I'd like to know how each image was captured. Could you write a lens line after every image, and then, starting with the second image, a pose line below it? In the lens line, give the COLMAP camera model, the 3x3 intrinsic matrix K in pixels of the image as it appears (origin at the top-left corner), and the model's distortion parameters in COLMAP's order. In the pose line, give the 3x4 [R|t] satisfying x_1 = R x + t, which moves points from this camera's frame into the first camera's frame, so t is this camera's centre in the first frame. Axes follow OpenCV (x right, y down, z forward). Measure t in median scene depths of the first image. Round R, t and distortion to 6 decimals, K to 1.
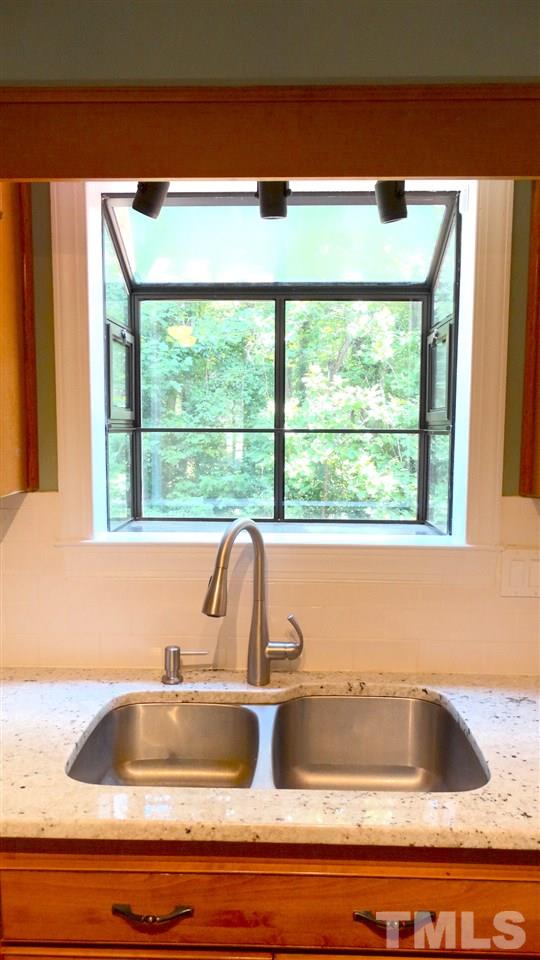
lens RADIAL K [[690.6, 0, 267.2], [0, 690.6, 484.3], [0, 0, 1]] dist [0.035531, -0.002873]
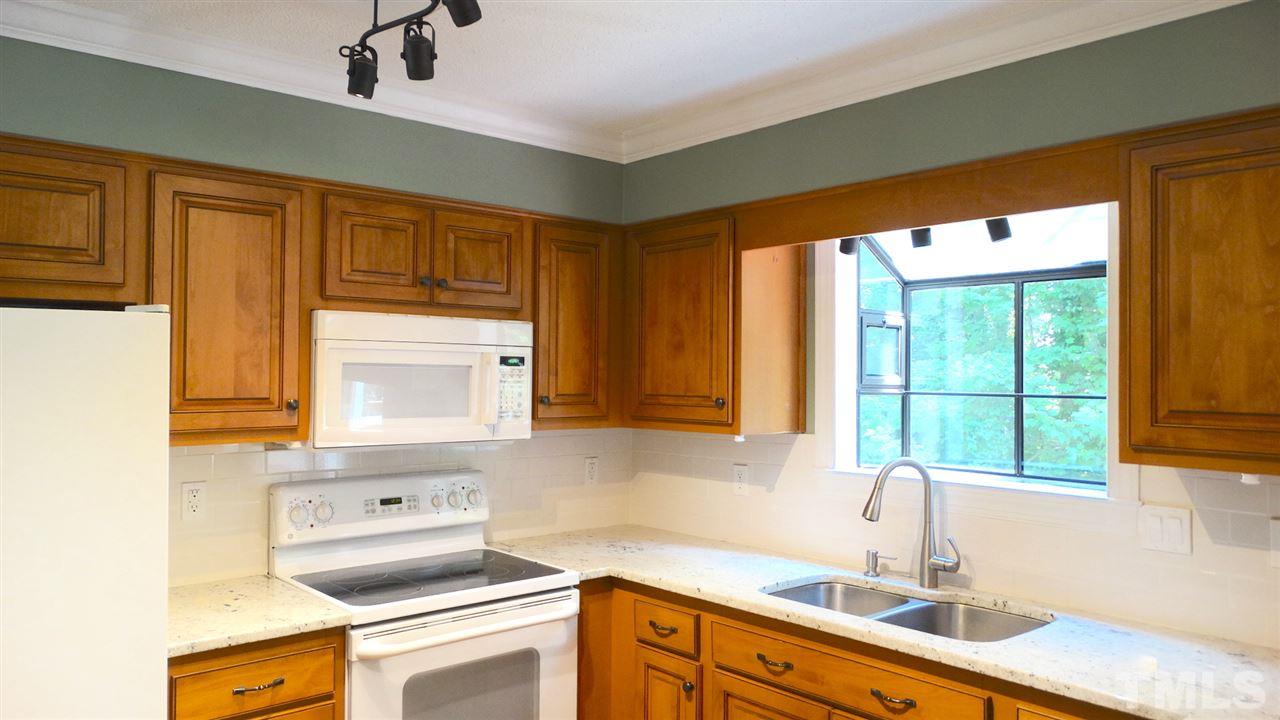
lens RADIAL K [[920.8, 0, 640.1], [0, 920.8, 360.9], [0, 0, 1]] dist [0.035531, -0.002873]
pose [[0.682552, -0.012801, -0.730725, 0.905376], [-0.074114, 0.993480, -0.086632, 0.055720], [0.727069, 0.113287, 0.677153, -0.627181]]
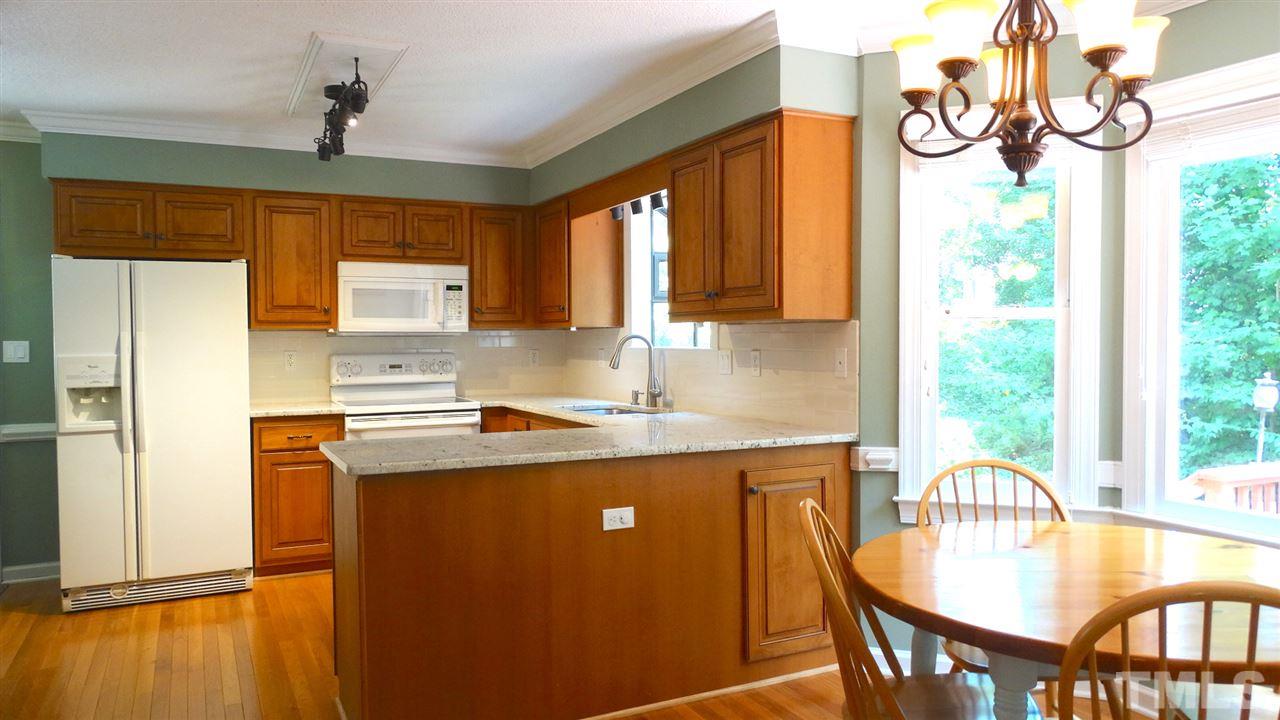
lens RADIAL K [[920.8, 0, 641.9], [0, 920.8, 362.5], [0, 0, 1]] dist [0.035531, -0.002873]
pose [[0.462885, 0.018542, -0.886224, 2.748415], [-0.077966, 0.996758, -0.019867, 0.204700], [0.882983, 0.078291, 0.462830, -0.459465]]
